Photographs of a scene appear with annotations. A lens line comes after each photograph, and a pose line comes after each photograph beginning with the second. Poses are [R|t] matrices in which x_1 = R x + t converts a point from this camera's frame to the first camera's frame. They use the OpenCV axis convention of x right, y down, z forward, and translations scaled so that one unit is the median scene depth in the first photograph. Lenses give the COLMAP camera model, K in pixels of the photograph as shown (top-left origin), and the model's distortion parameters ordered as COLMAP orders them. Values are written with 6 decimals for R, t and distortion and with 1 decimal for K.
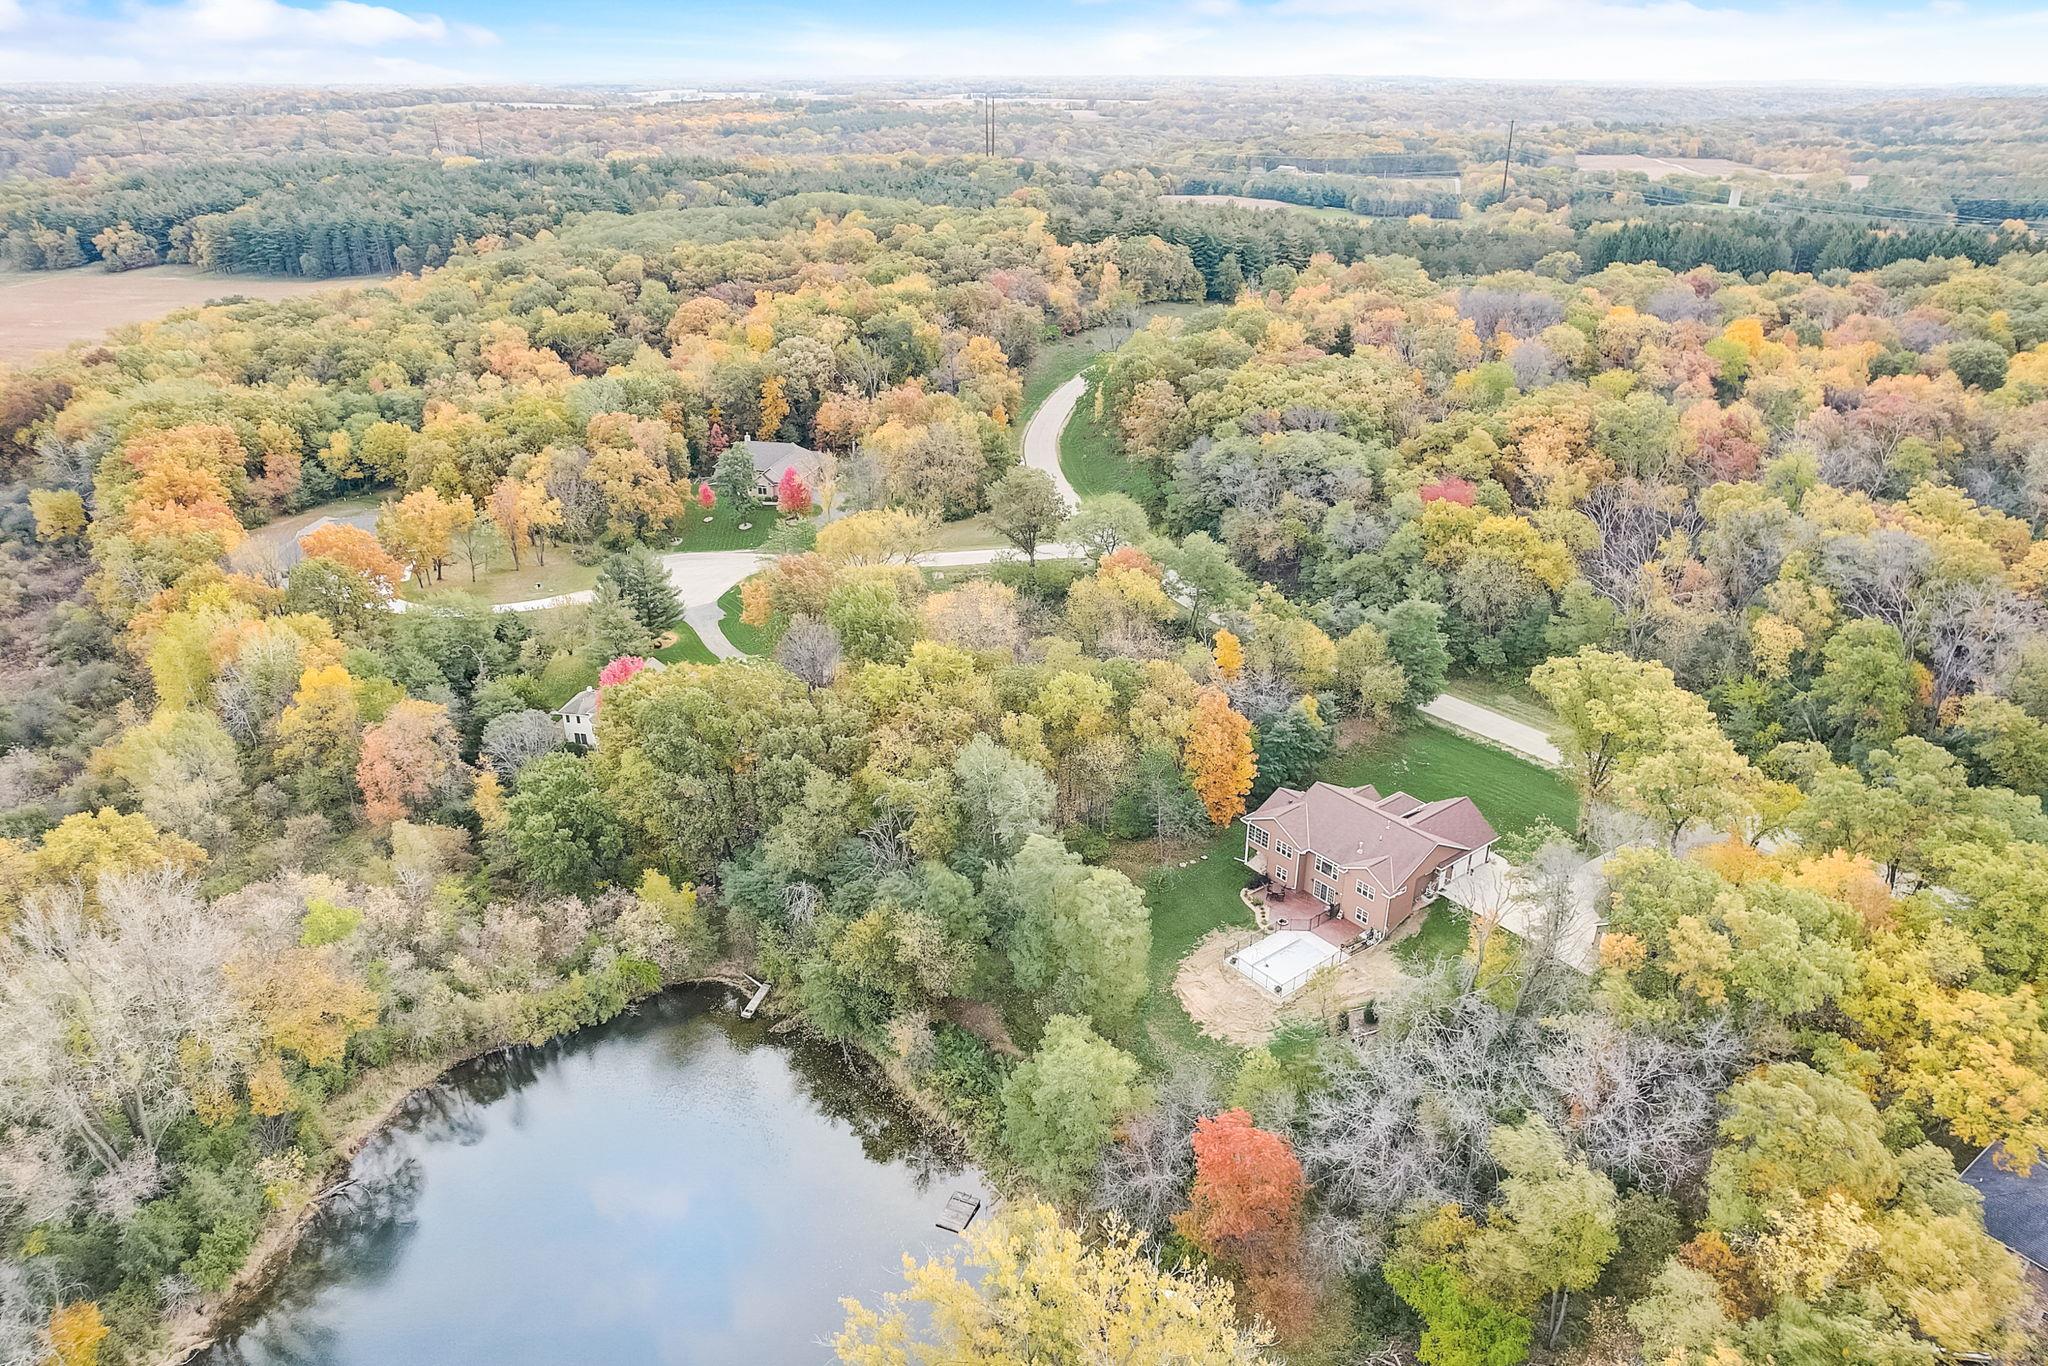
lens RADIAL K [[1340.5, 0, 1017.3], [0, 1340.5, 683.3], [0, 0, 1]] dist [-0.088669, 0.084589]
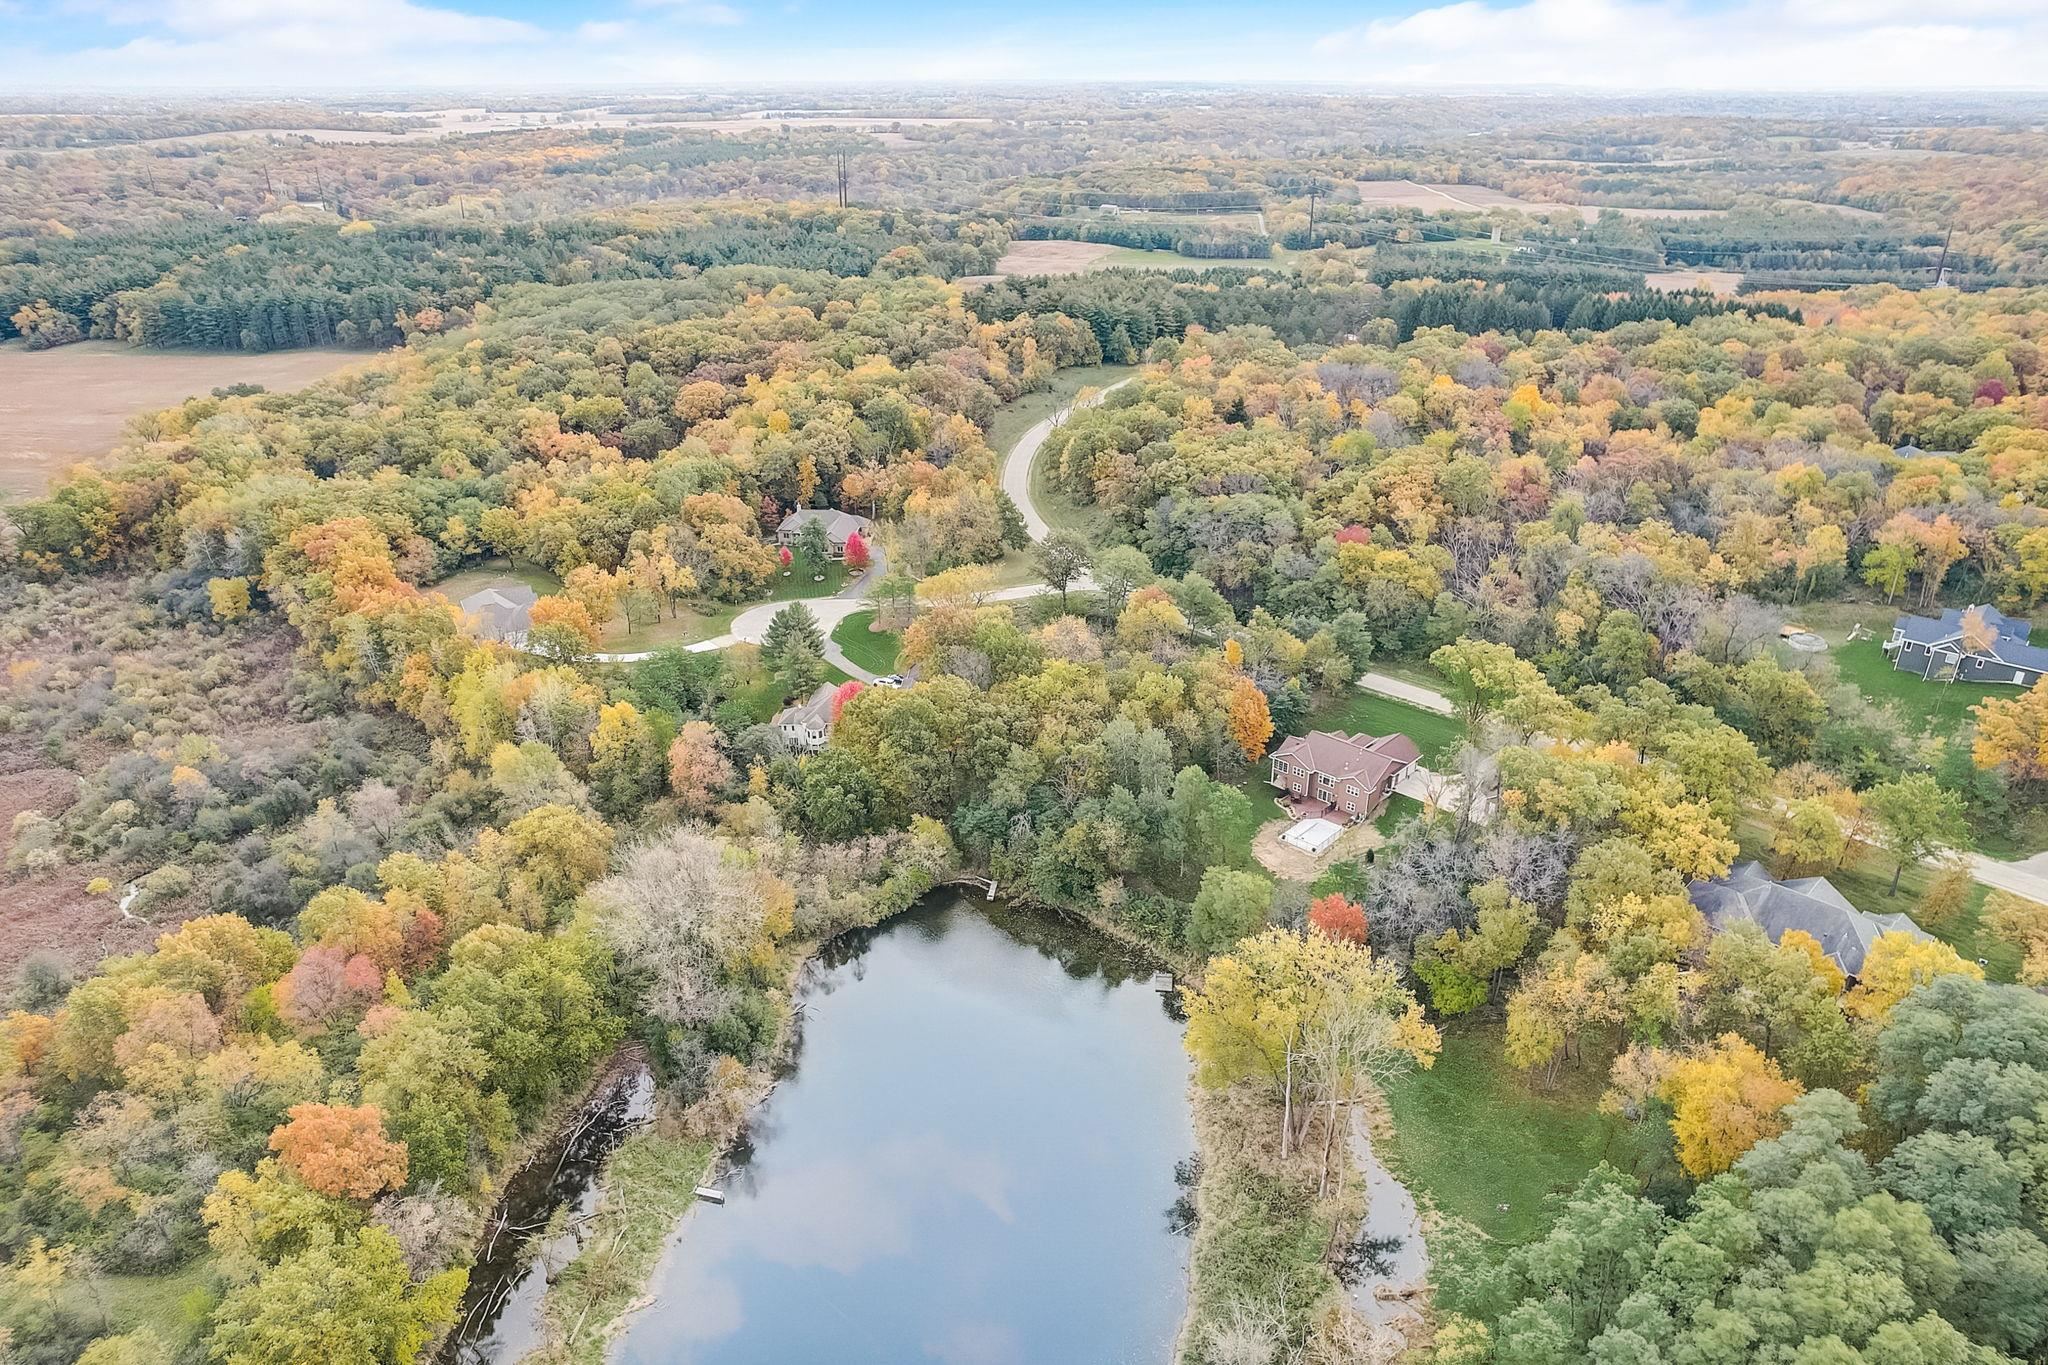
lens RADIAL K [[1318.5, 0, 1017.7], [0, 1318.5, 684.6], [0, 0, 1]] dist [-0.086056, 0.081061]
pose [[0.988690, -0.065731, 0.134804, -0.191984], [0.065536, 0.997833, 0.005889, -0.008257], [-0.134899, 0.003012, 0.990855, -0.302558]]
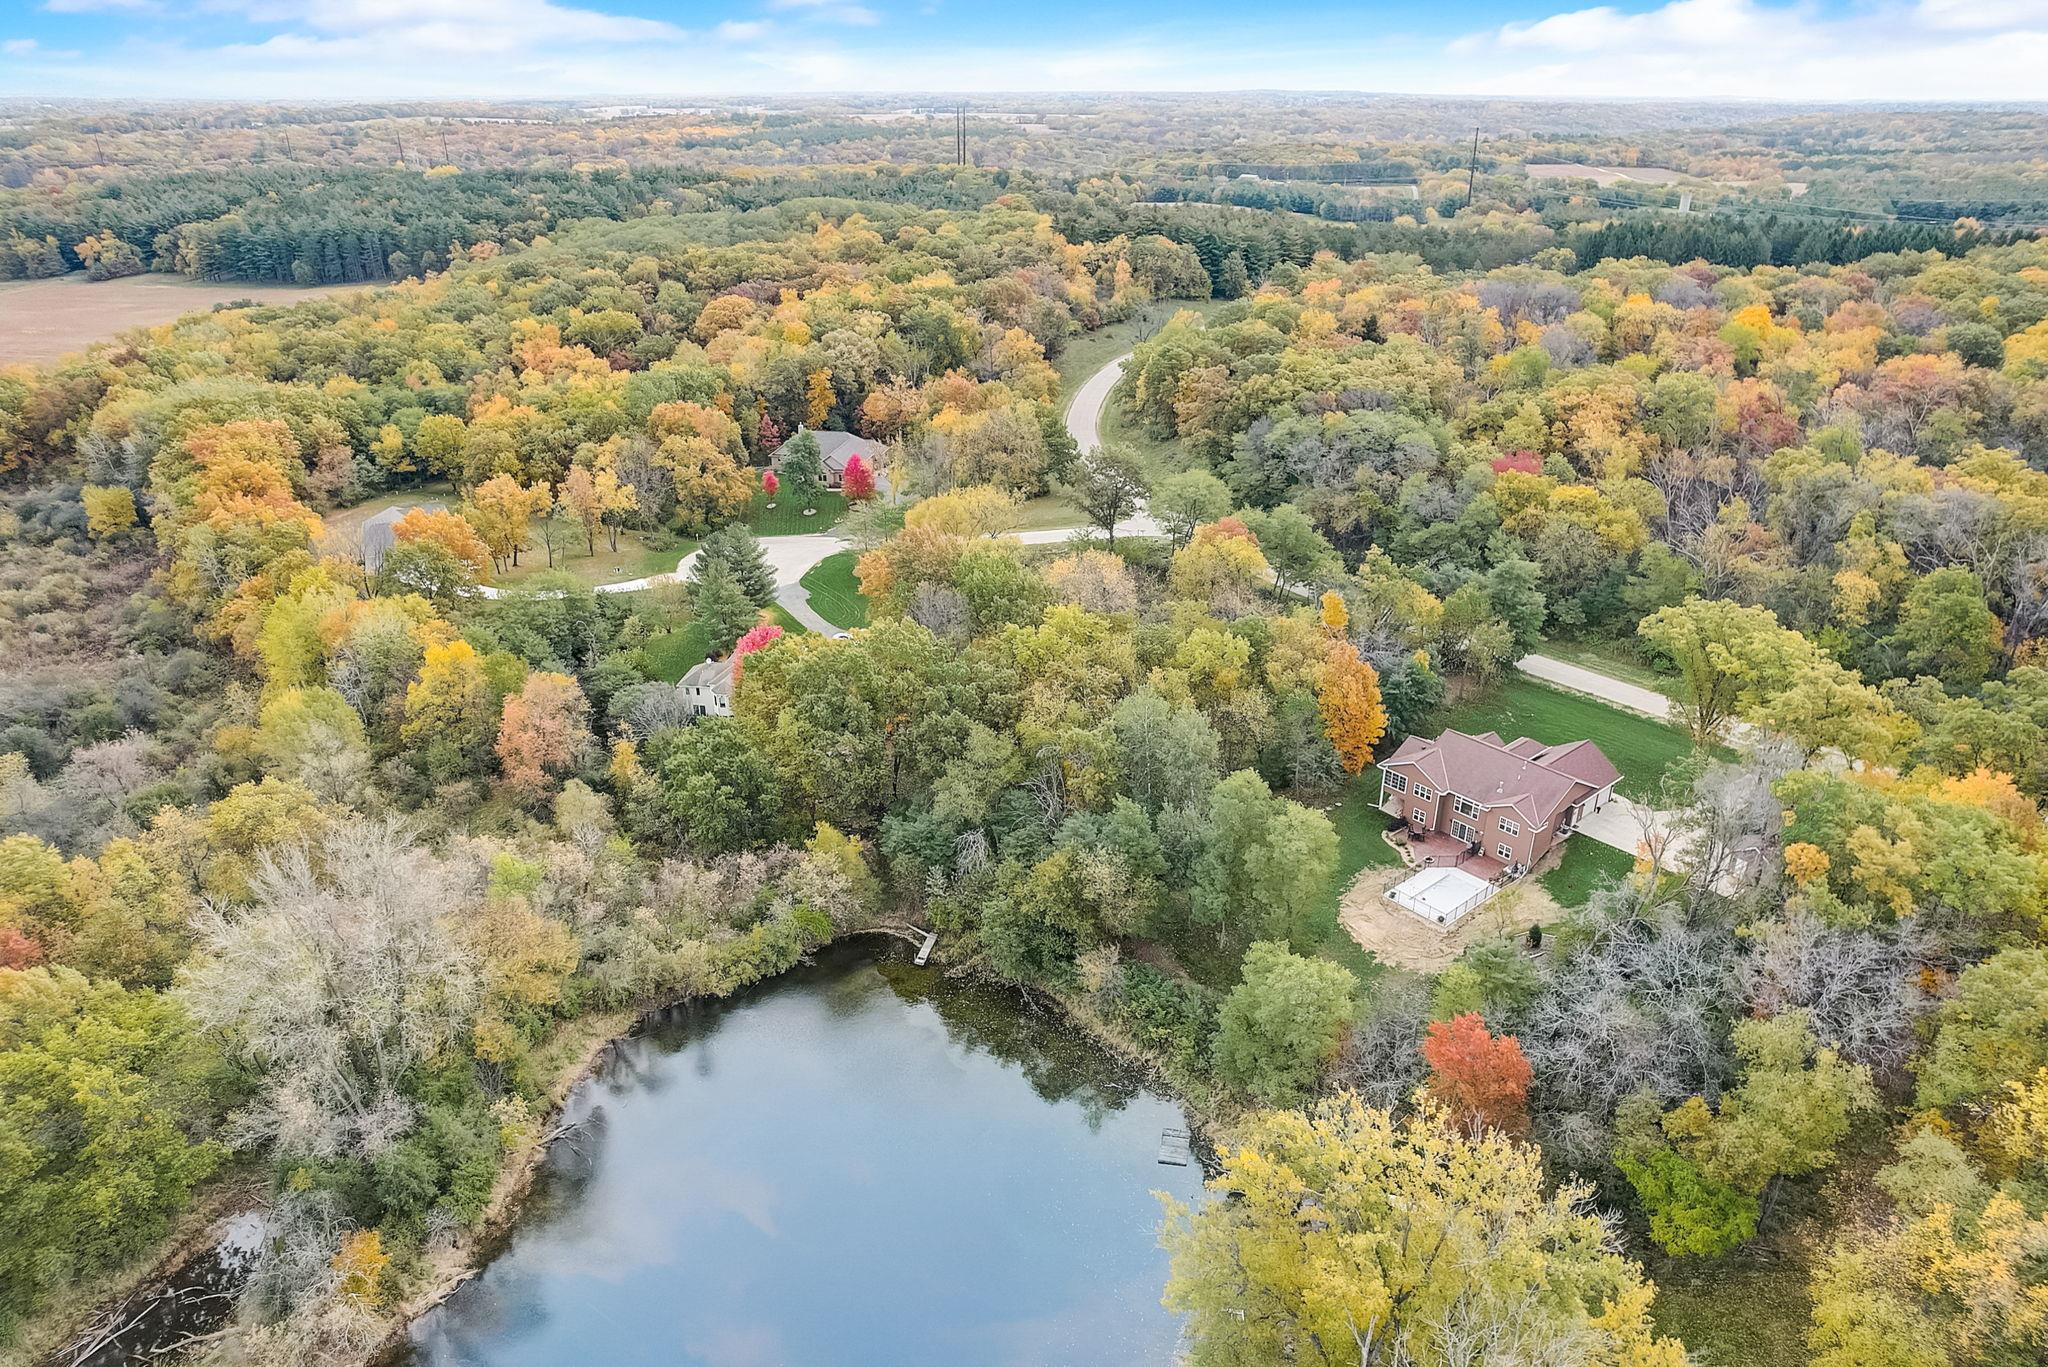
lens RADIAL K [[1318.5, 0, 1017.7], [0, 1318.5, 685.6], [0, 0, 1]] dist [-0.086056, 0.081061]
pose [[0.999157, -0.017136, 0.037303, -0.084692], [0.017237, 0.999849, -0.002372, 0.020441], [-0.037257, 0.003013, 0.999301, -0.009930]]
